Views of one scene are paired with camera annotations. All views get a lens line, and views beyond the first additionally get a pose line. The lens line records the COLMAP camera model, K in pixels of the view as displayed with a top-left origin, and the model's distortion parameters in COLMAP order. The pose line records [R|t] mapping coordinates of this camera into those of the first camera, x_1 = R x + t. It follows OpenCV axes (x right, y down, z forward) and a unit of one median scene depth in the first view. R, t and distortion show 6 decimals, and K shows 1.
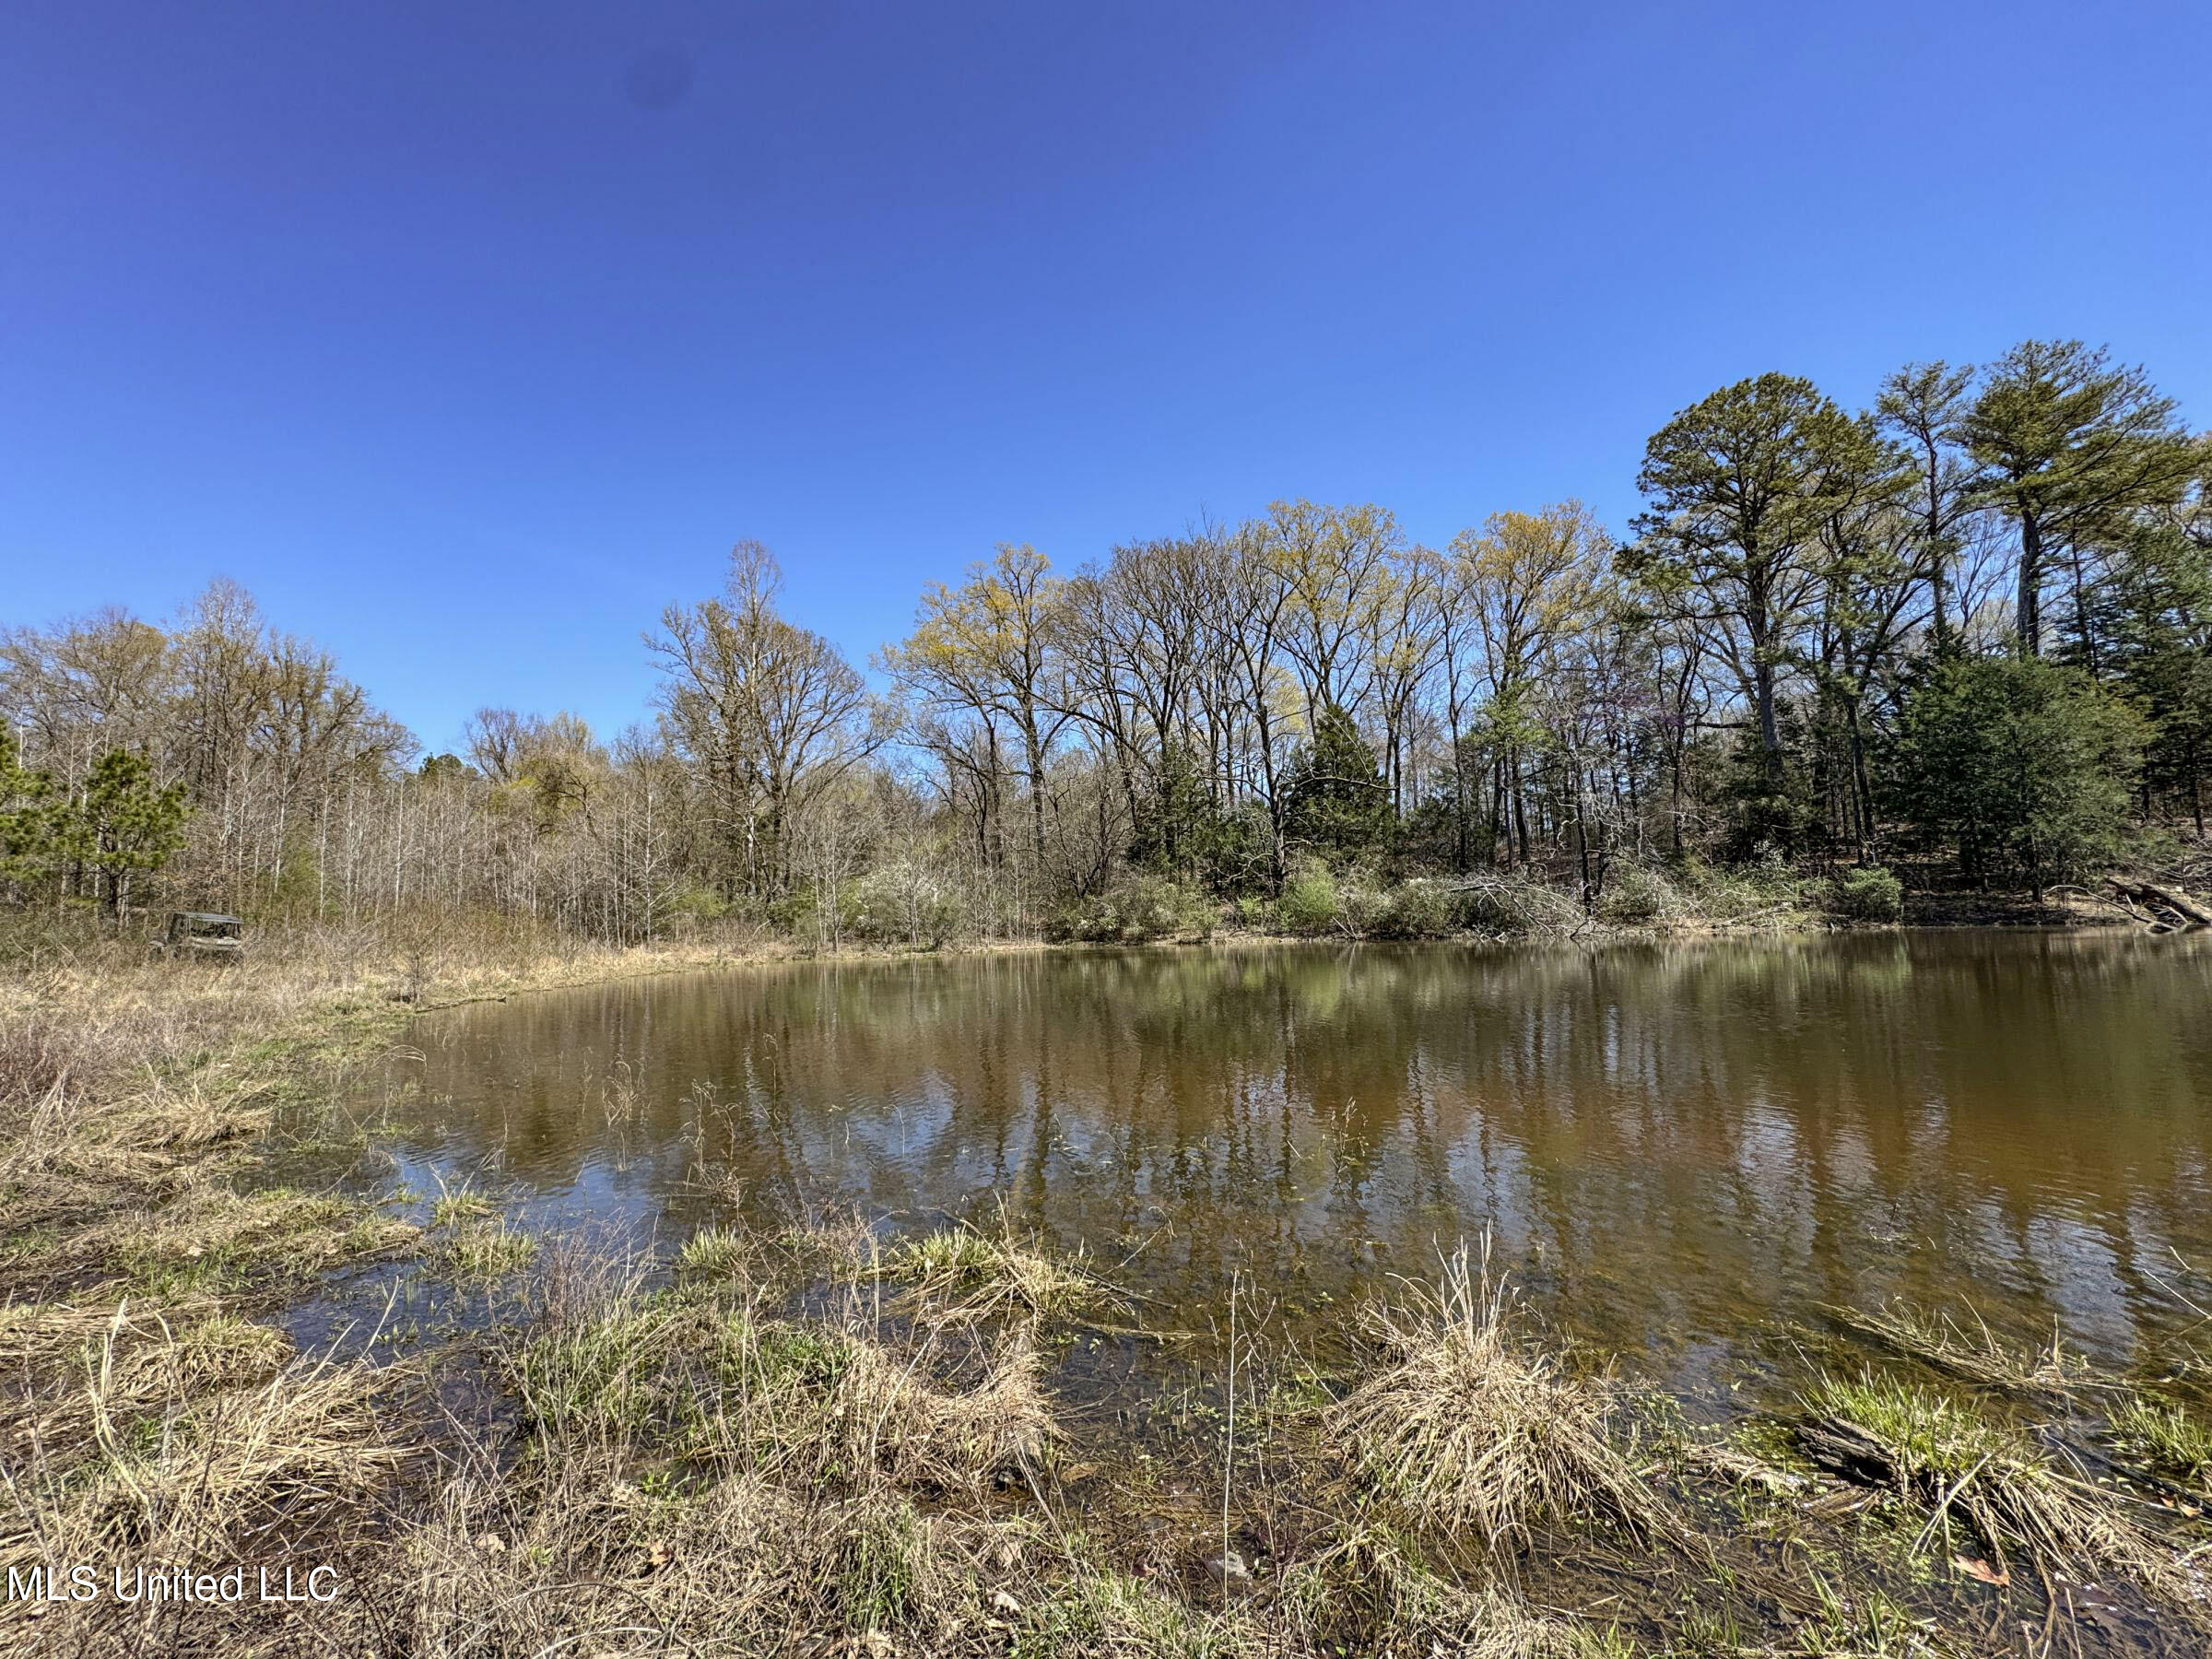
lens RADIAL K [[881.7, 0, 1100.1], [0, 881.7, 831.6], [0, 0, 1]] dist [-0.003306, 0.000303]
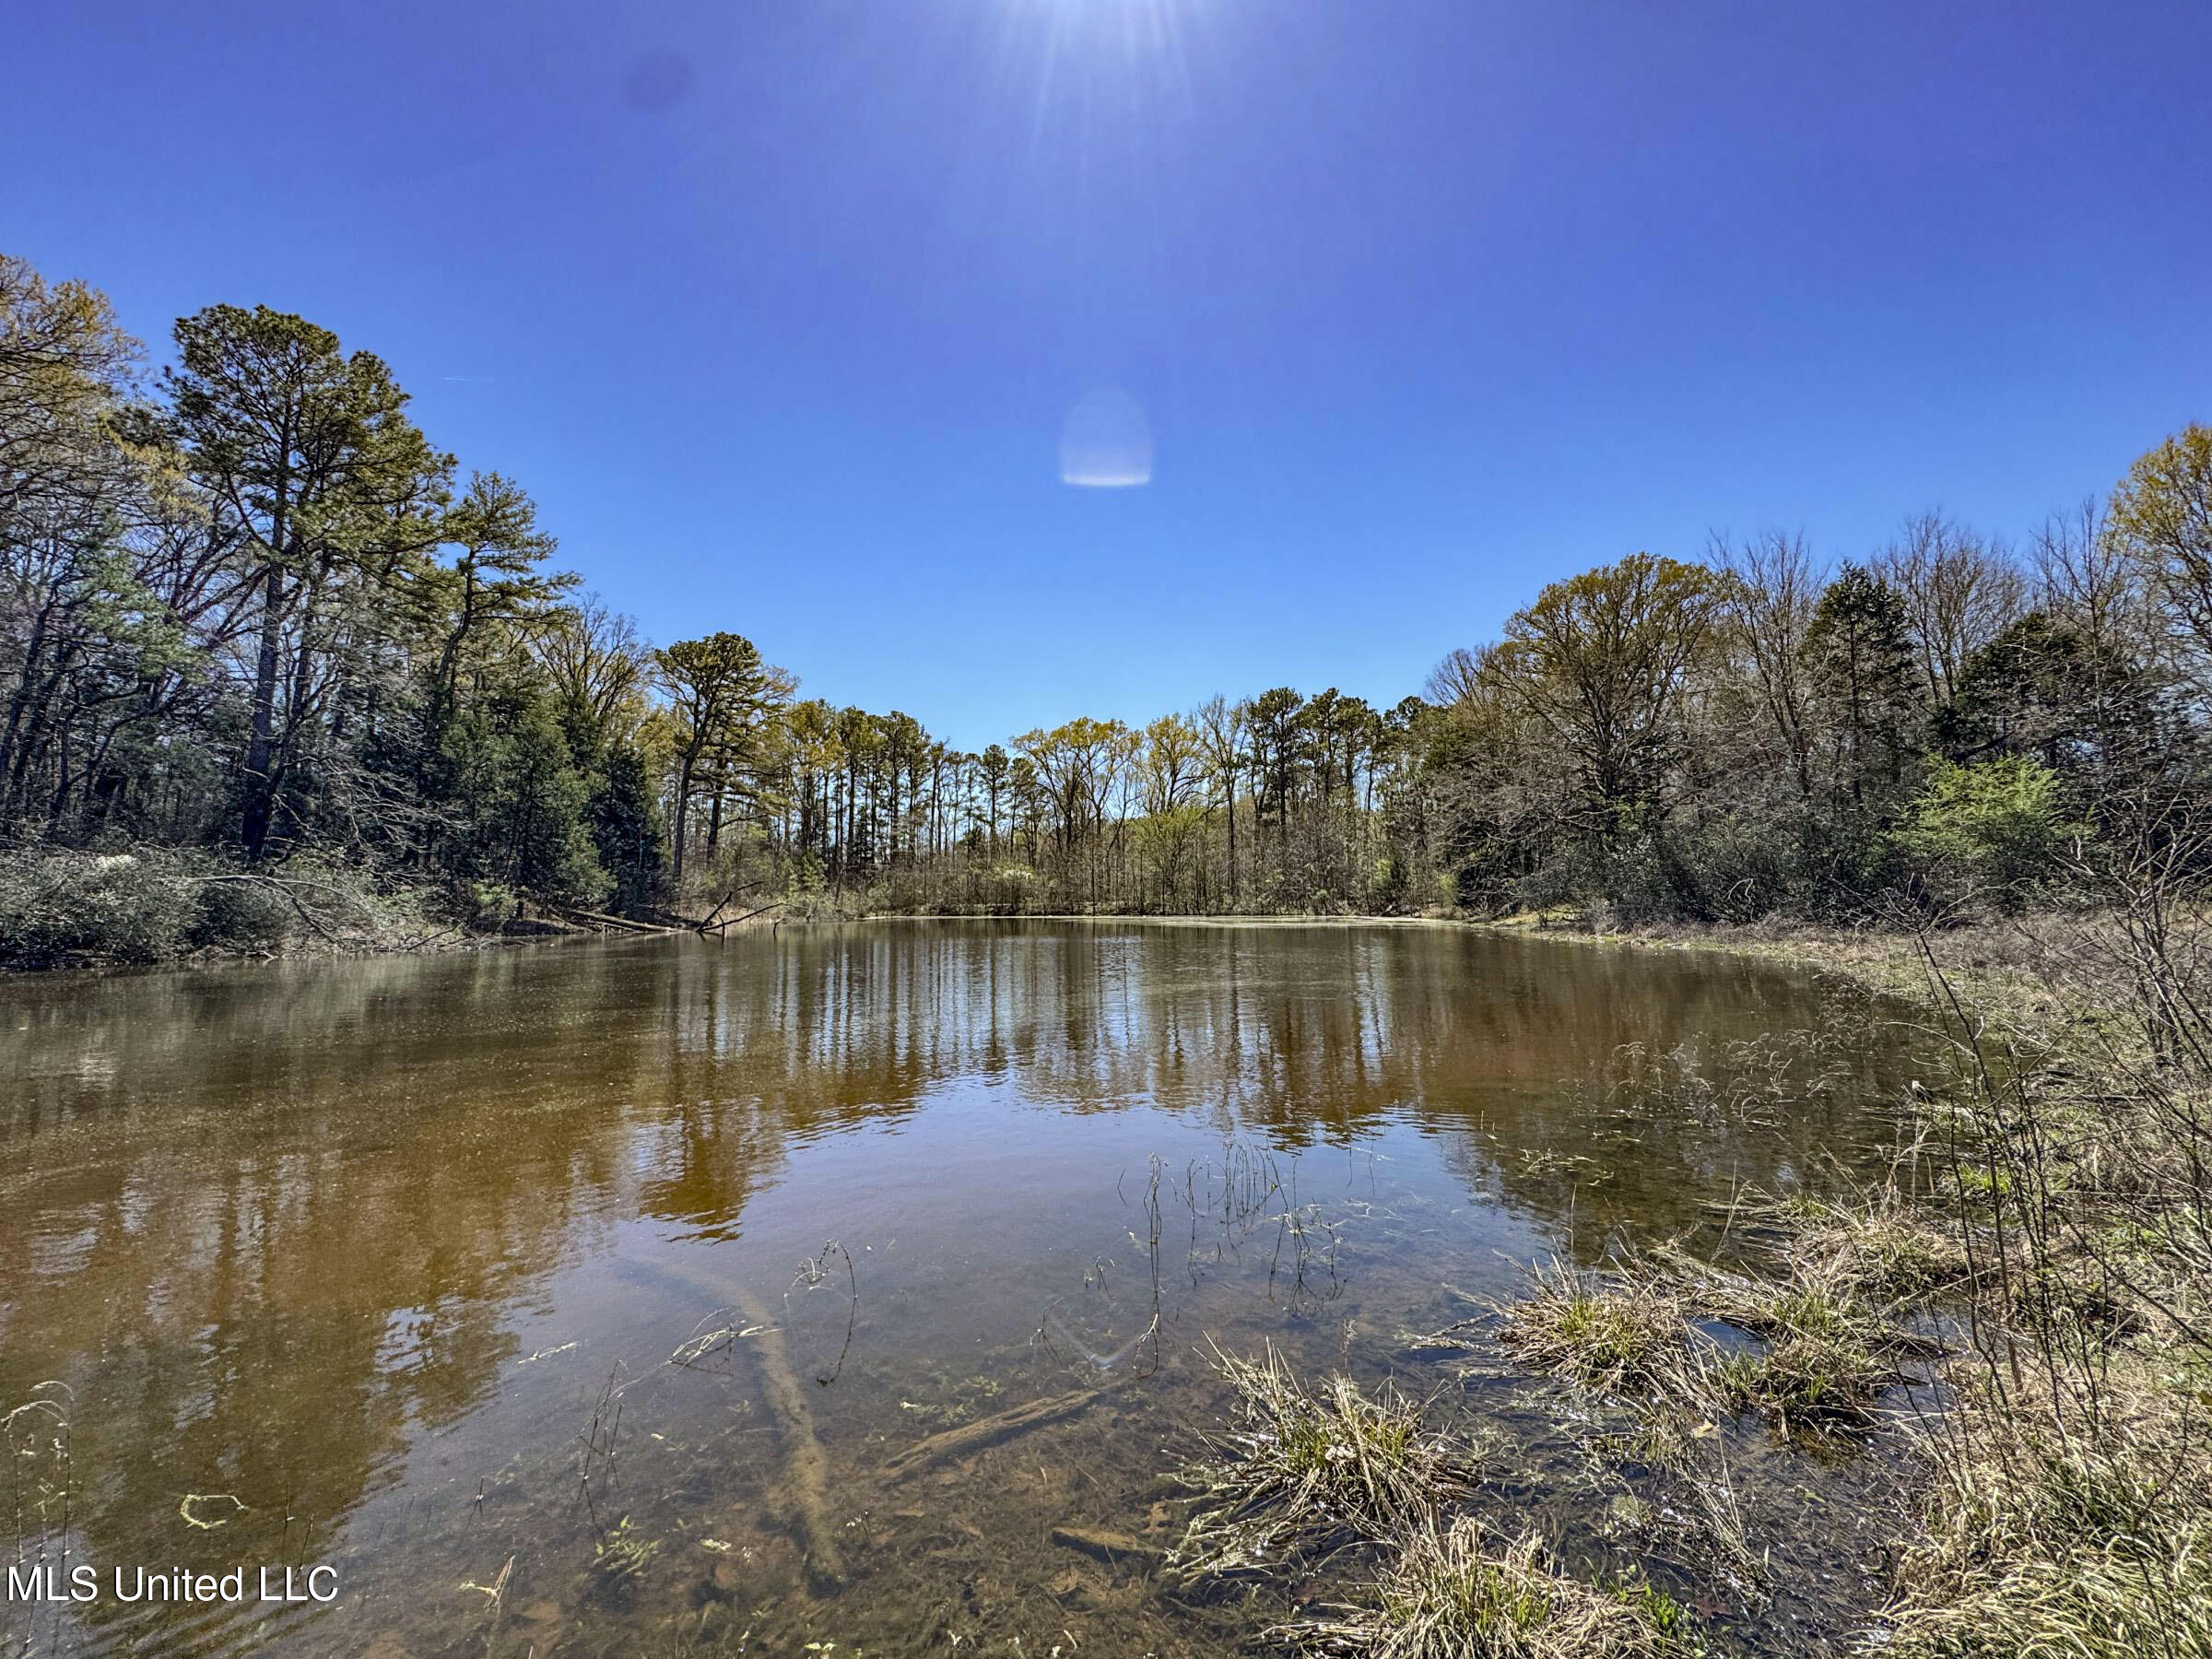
lens RADIAL K [[881.7, 0, 1105.0], [0, 881.7, 830.4], [0, 0, 1]] dist [-0.003306, 0.000303]
pose [[-0.405958, 0.109003, 0.907368, -0.357676], [-0.069424, 0.986314, -0.149548, 0.068236], [-0.911251, -0.123703, -0.392834, 0.585290]]
